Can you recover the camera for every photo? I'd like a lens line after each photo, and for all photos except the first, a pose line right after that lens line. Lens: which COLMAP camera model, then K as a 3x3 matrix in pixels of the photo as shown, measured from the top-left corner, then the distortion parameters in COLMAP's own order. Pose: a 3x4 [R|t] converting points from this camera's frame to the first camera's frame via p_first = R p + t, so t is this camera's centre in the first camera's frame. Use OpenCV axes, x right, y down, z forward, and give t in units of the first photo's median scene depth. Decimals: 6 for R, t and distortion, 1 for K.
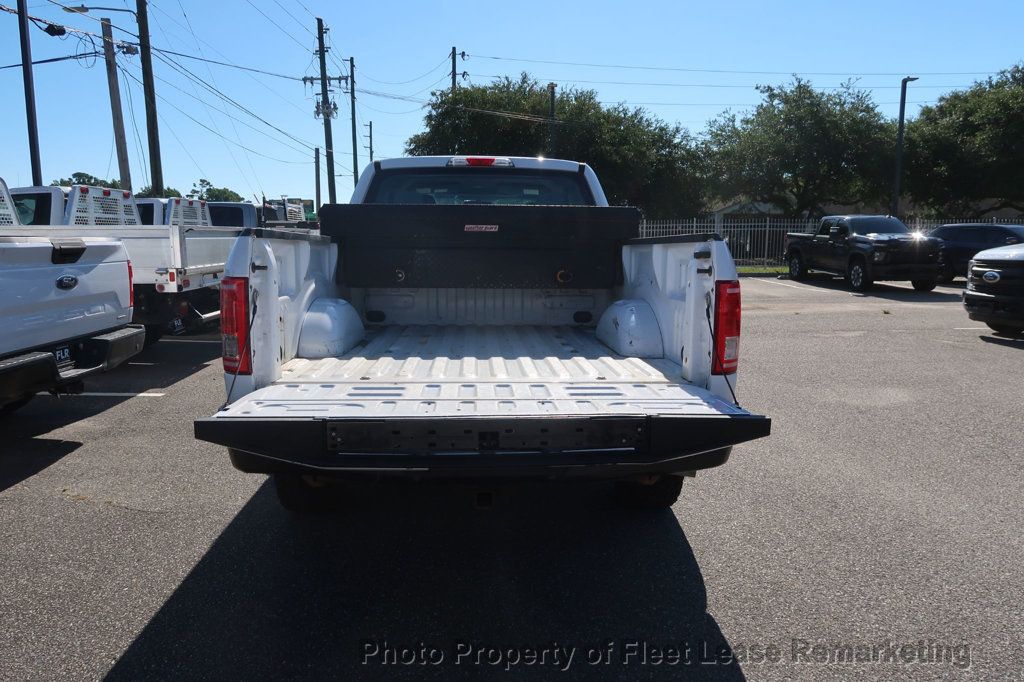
lens RADIAL K [[708.7, 0, 510.9], [0, 708.7, 336.3], [0, 0, 1]] dist [-0.024331, 0.008400]
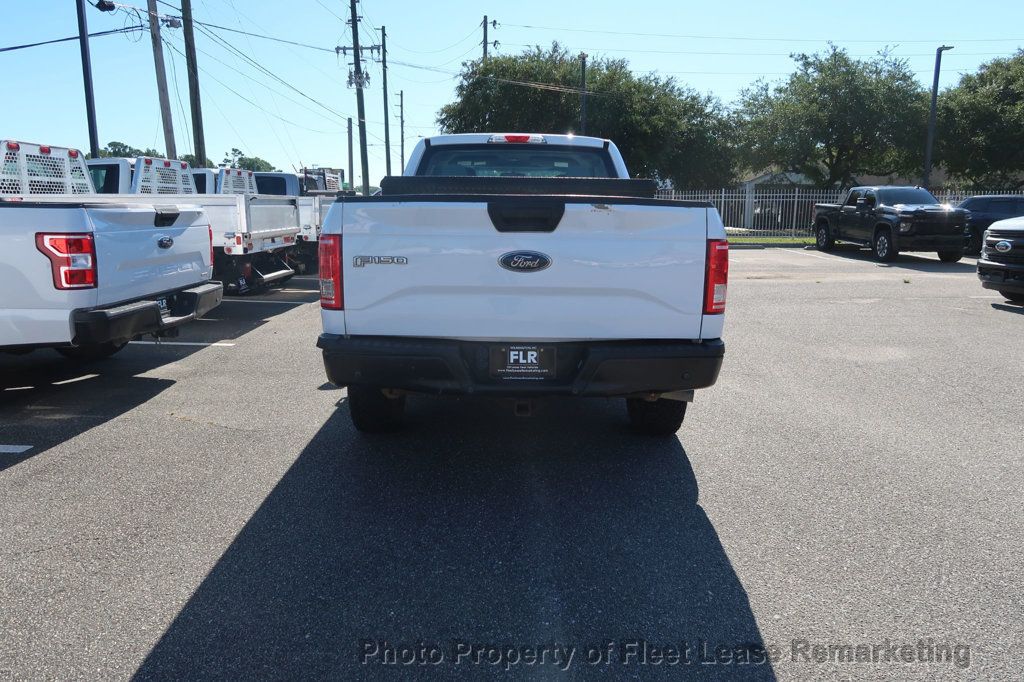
lens RADIAL K [[708.7, 0, 511.5], [0, 708.7, 335.9], [0, 0, 1]] dist [-0.024331, 0.008400]
pose [[0.999202, 0.010250, -0.038592, -0.001048], [-0.008666, 0.999122, 0.040992, 0.005192], [0.038978, -0.040625, 0.998414, -0.032463]]
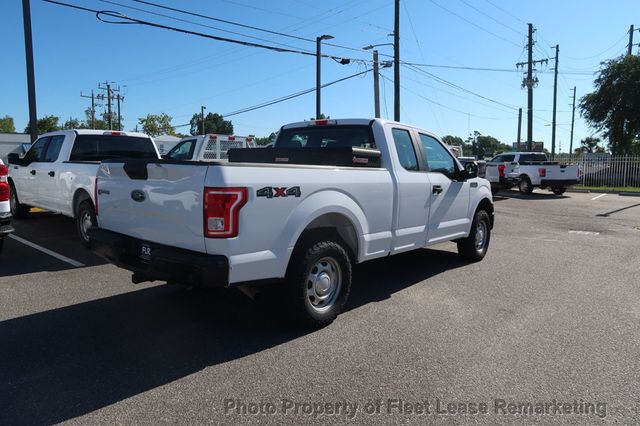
lens RADIAL K [[442.9, 0, 317.3], [0, 442.9, 210.7], [0, 0, 1]] dist [-0.024331, 0.008400]
pose [[0.729594, 0.075866, -0.679660, 0.153576], [-0.102088, 0.994774, 0.001451, -0.005572], [0.676218, 0.068326, 0.733526, 0.040630]]
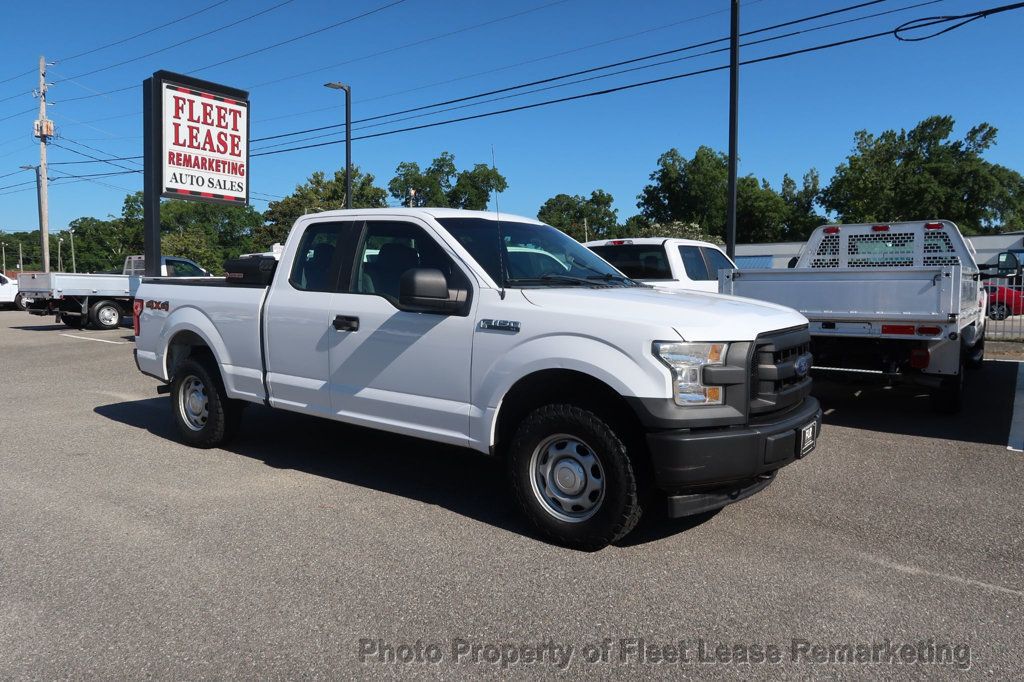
lens RADIAL K [[708.7, 0, 511.2], [0, 708.7, 342.2], [0, 0, 1]] dist [-0.024331, 0.008400]
pose [[-0.636941, 0.065302, -0.768142, 0.169104], [-0.105758, 0.979584, 0.170971, -0.060771], [0.763624, 0.190136, -0.617030, 0.440092]]
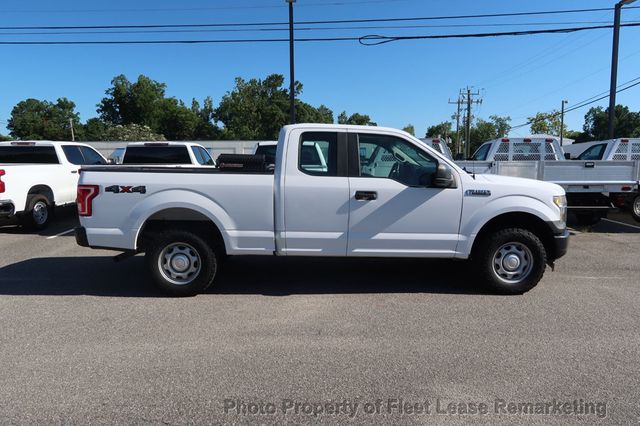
lens RADIAL K [[442.9, 0, 319.9], [0, 442.9, 215.9], [0, 0, 1]] dist [-0.024331, 0.008400]
pose [[-0.019627, 0.116716, -0.992971, 0.258219], [-0.137596, 0.983397, 0.118310, -0.037147], [0.990294, 0.138951, -0.003241, 0.245206]]
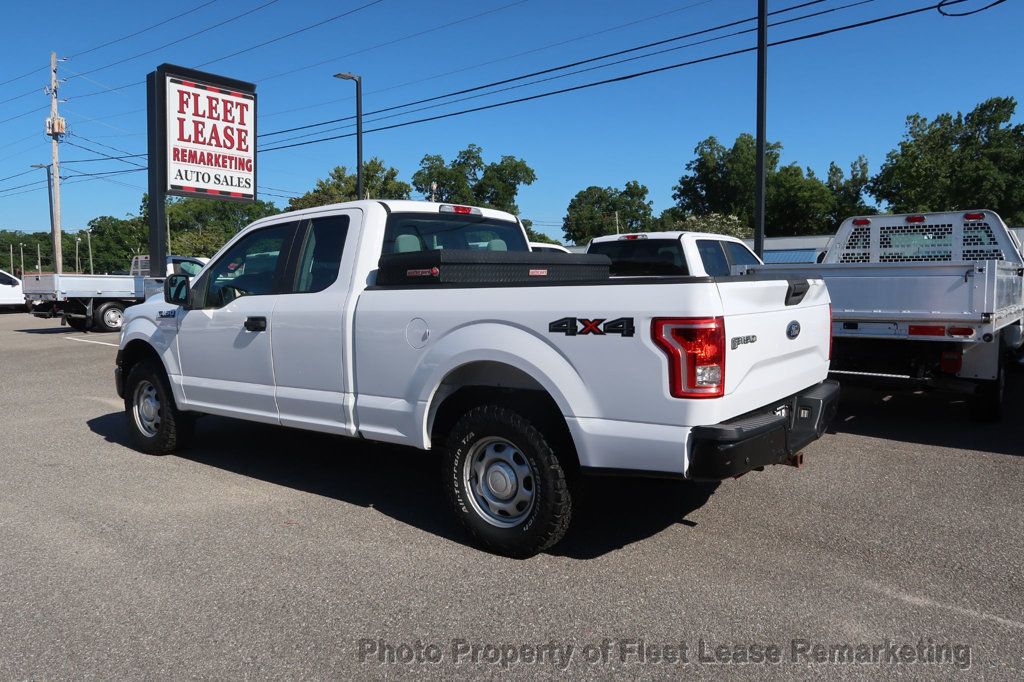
lens RADIAL K [[743.2, 0, 511.2], [0, 743.2, 338.5], [0, 0, 1]] dist [-0.032381, 0.025571]
pose [[-0.668263, 0.064169, -0.741152, 0.155010], [-0.094588, 0.980858, 0.170209, -0.062502], [0.737887, 0.183848, -0.649401, 0.447129]]
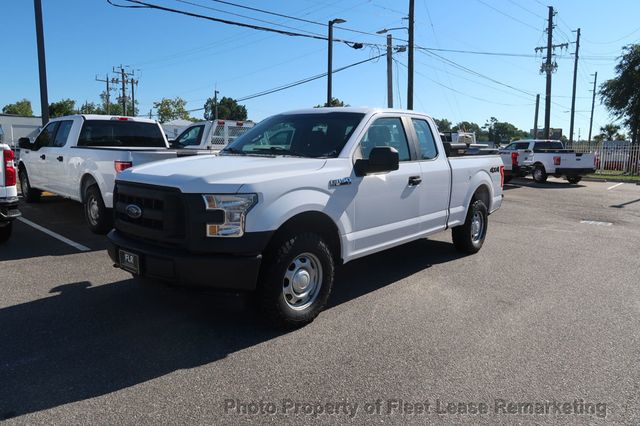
lens RADIAL K [[442.9, 0, 317.2], [0, 442.9, 210.8], [0, 0, 1]] dist [-0.024331, 0.008400]
pose [[0.707741, 0.107122, -0.698303, 0.157950], [-0.113191, 0.992862, 0.037587, -0.007735], [0.697345, 0.052440, 0.714814, 0.045687]]
